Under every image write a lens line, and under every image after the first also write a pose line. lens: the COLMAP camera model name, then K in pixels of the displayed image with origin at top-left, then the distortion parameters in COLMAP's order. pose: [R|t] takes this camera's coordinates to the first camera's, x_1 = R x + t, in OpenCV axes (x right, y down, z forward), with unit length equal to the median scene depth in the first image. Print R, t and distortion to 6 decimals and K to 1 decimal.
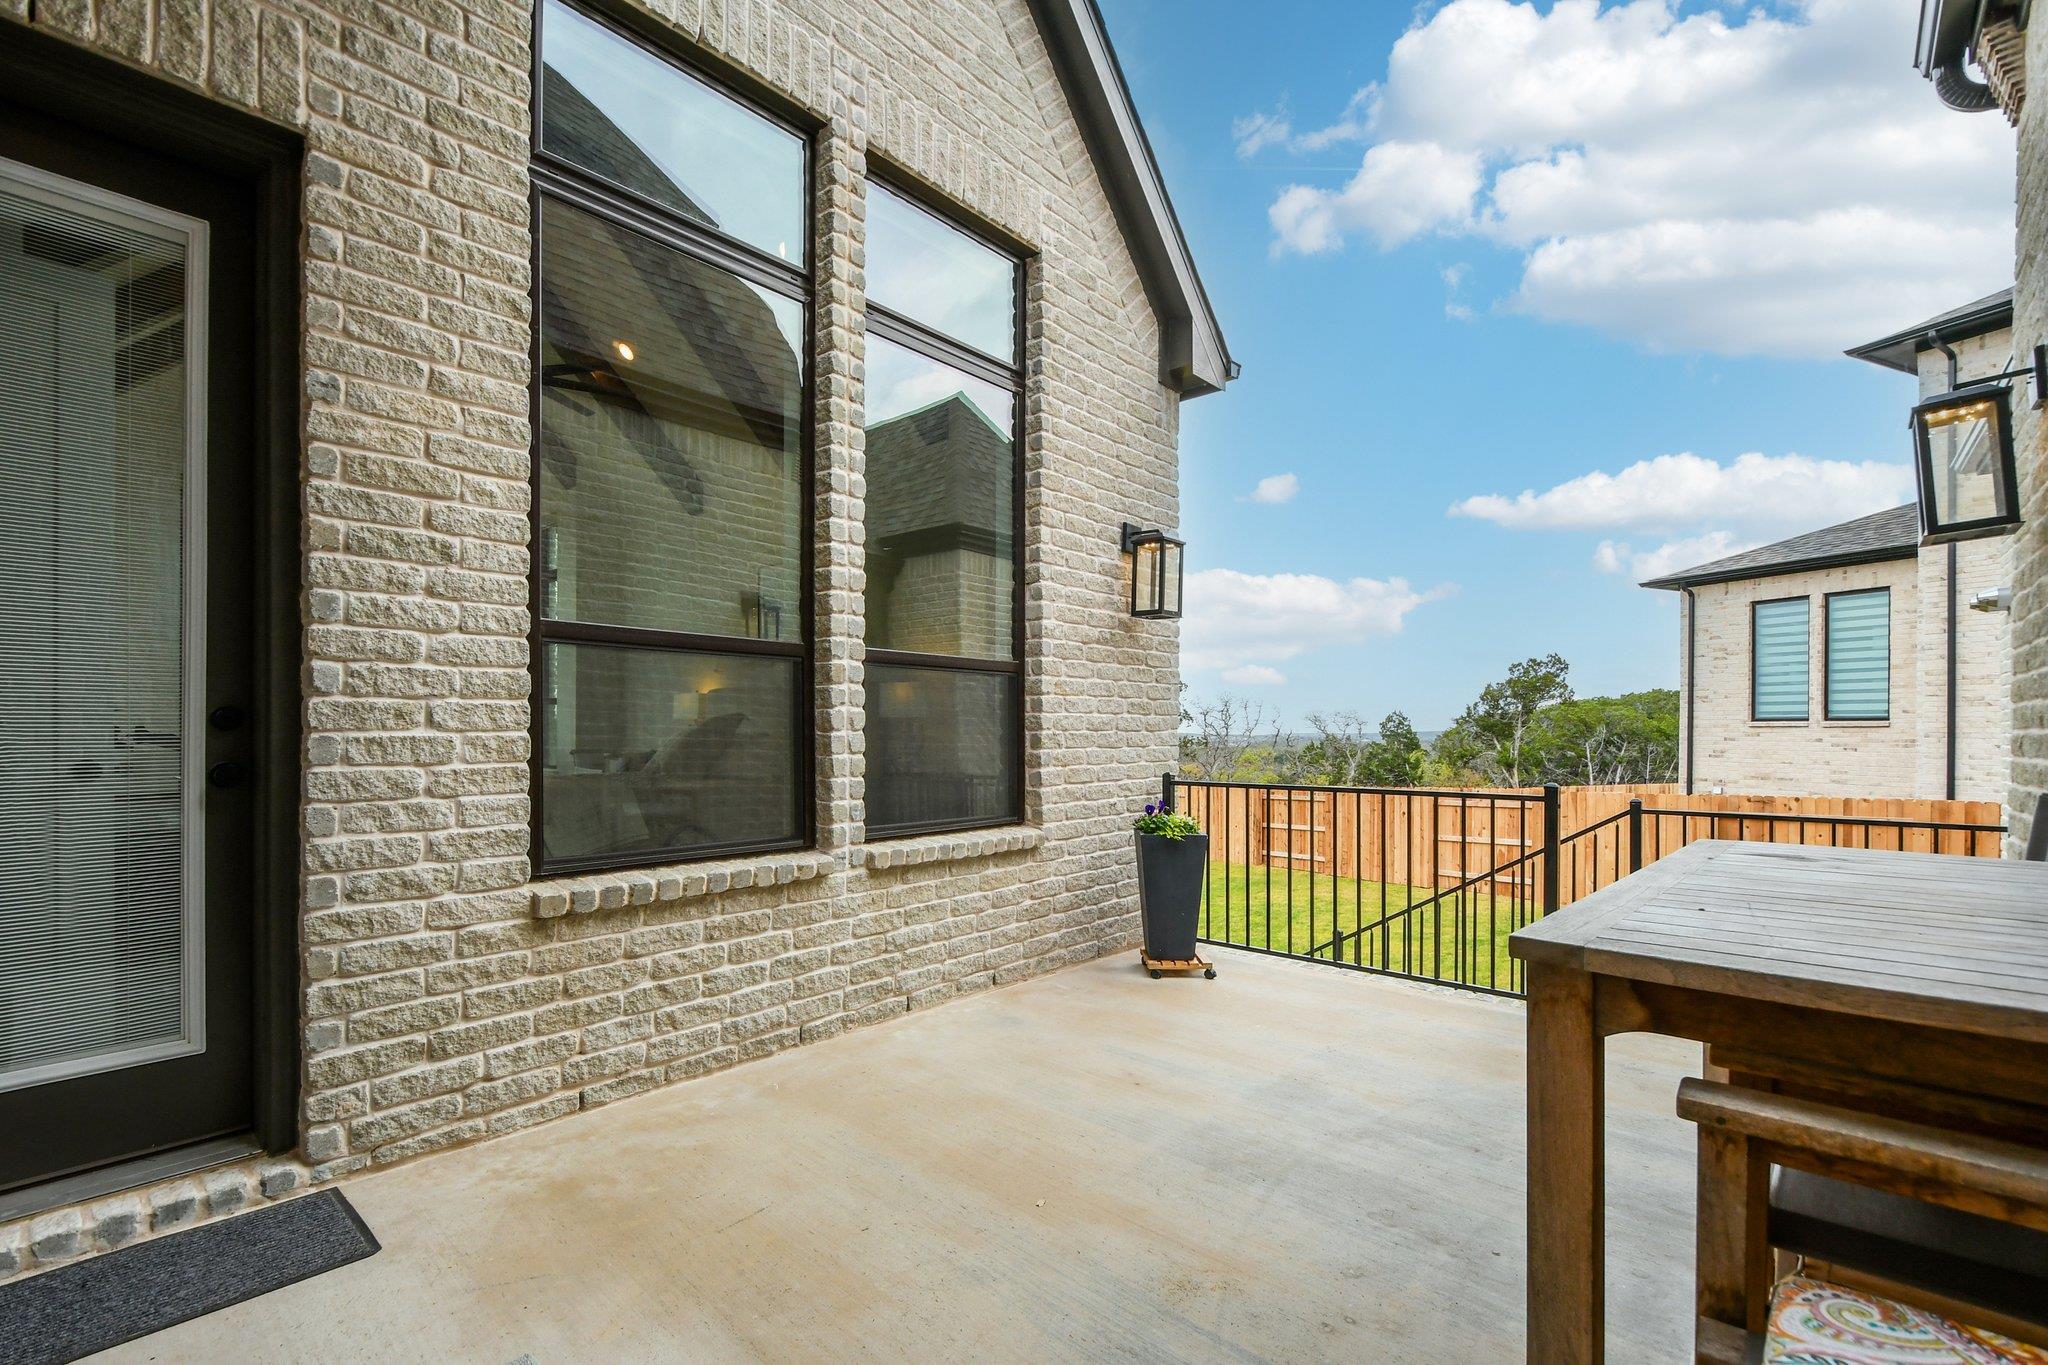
lens RADIAL K [[869.0, 0, 1024.4], [0, 869.0, 749.0], [0, 0, 1]] dist [0.000873, 0.000415]
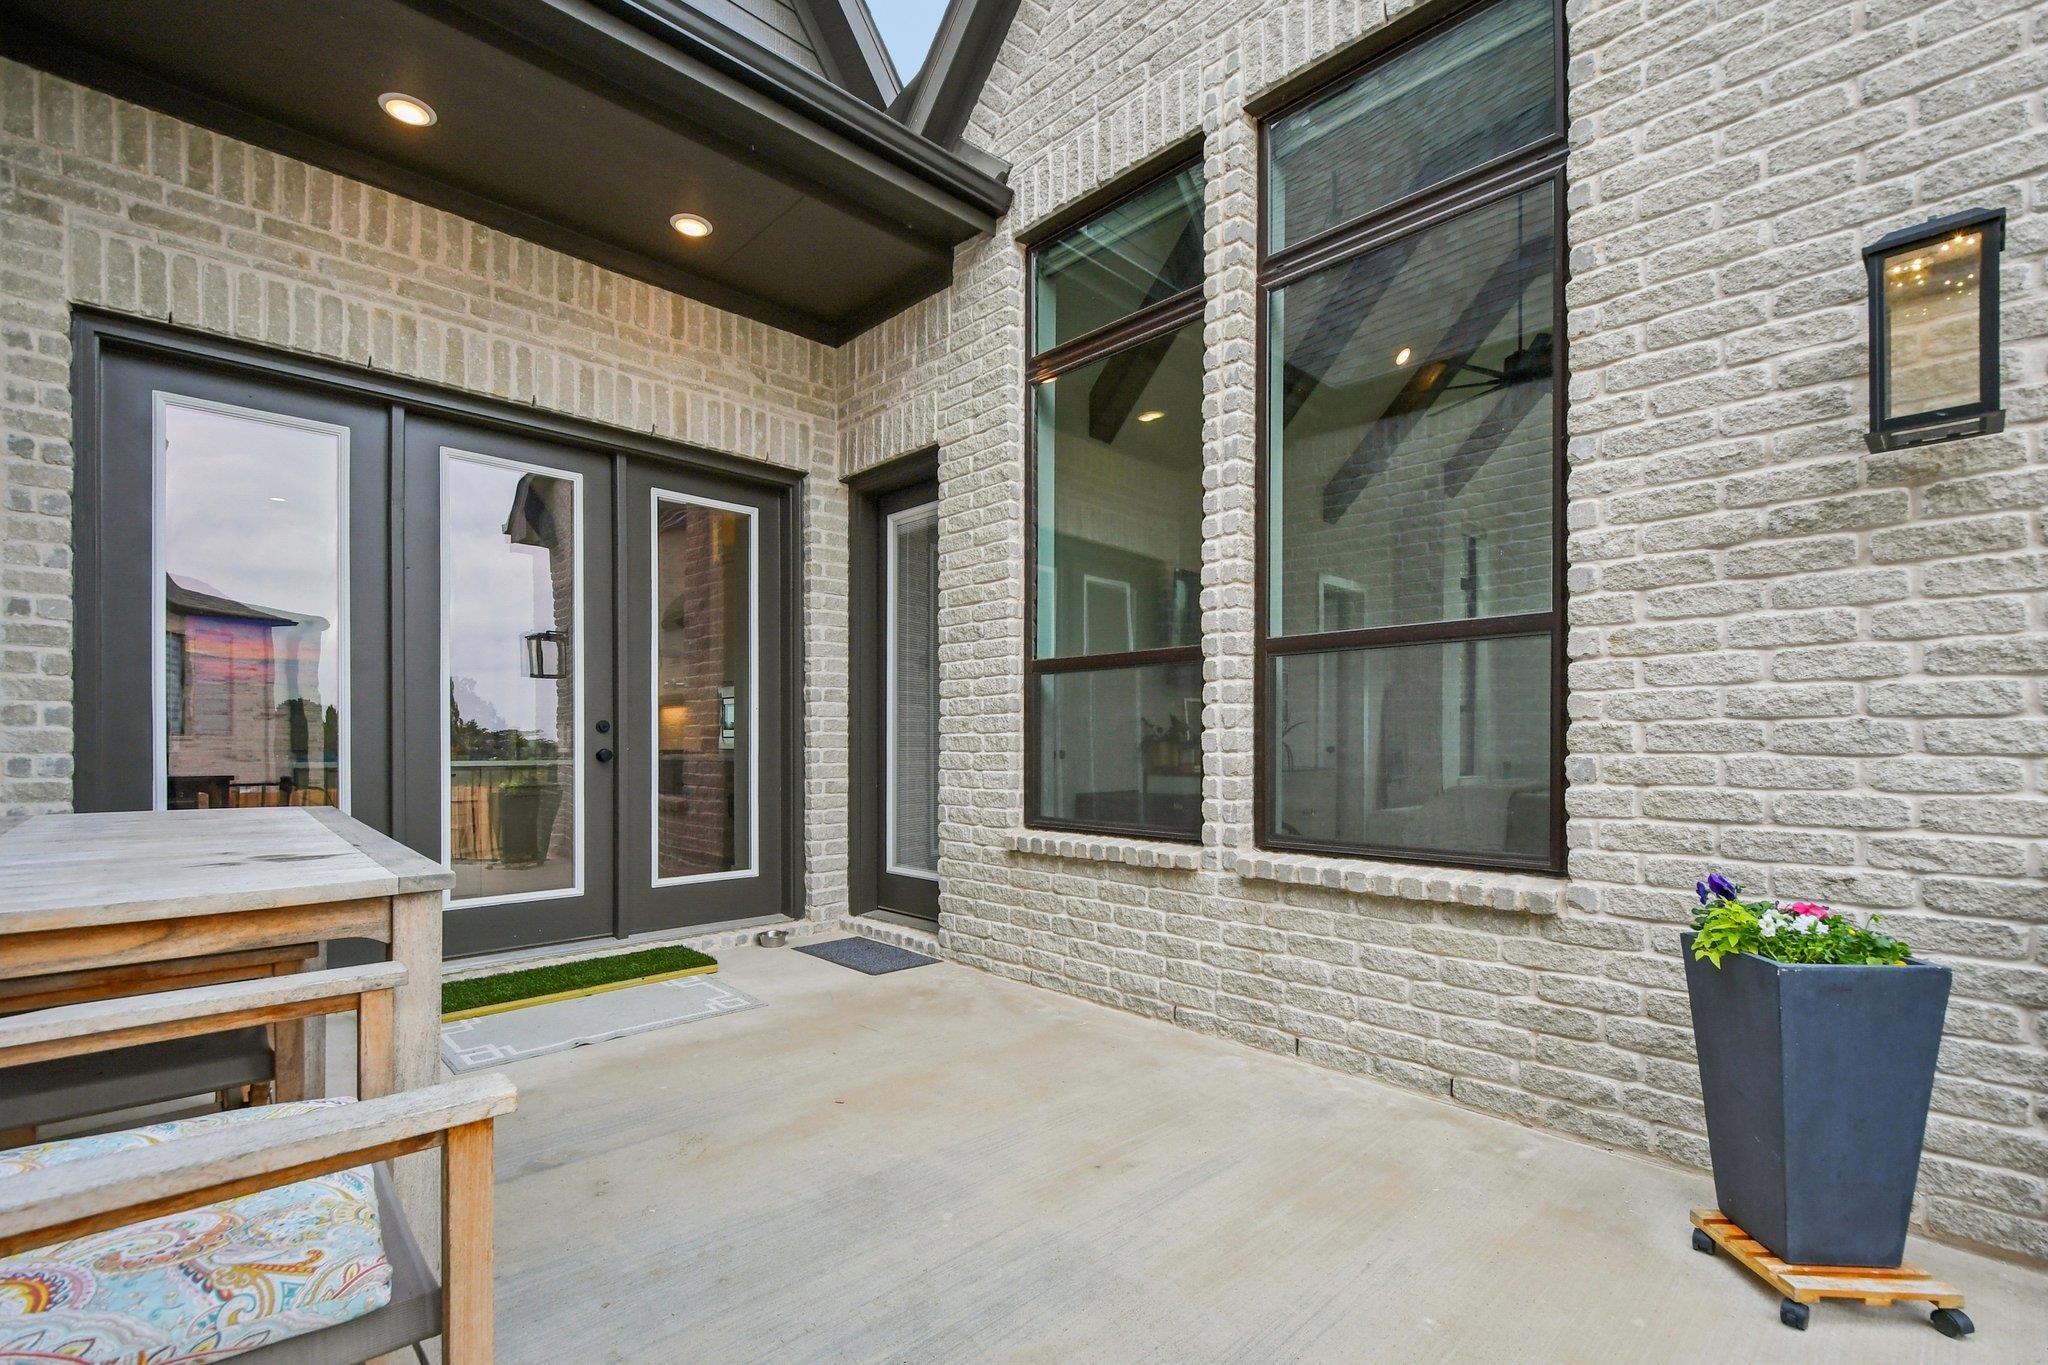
lens RADIAL K [[933.6, 0, 1009.9], [0, 933.6, 723.9], [0, 0, 1]] dist [-0.002137, -0.000248]
pose [[-0.076903, -0.002635, -0.997035, 0.943063], [0.001943, 0.999994, -0.002793, -0.026372], [0.997037, -0.002152, -0.076898, 0.925963]]
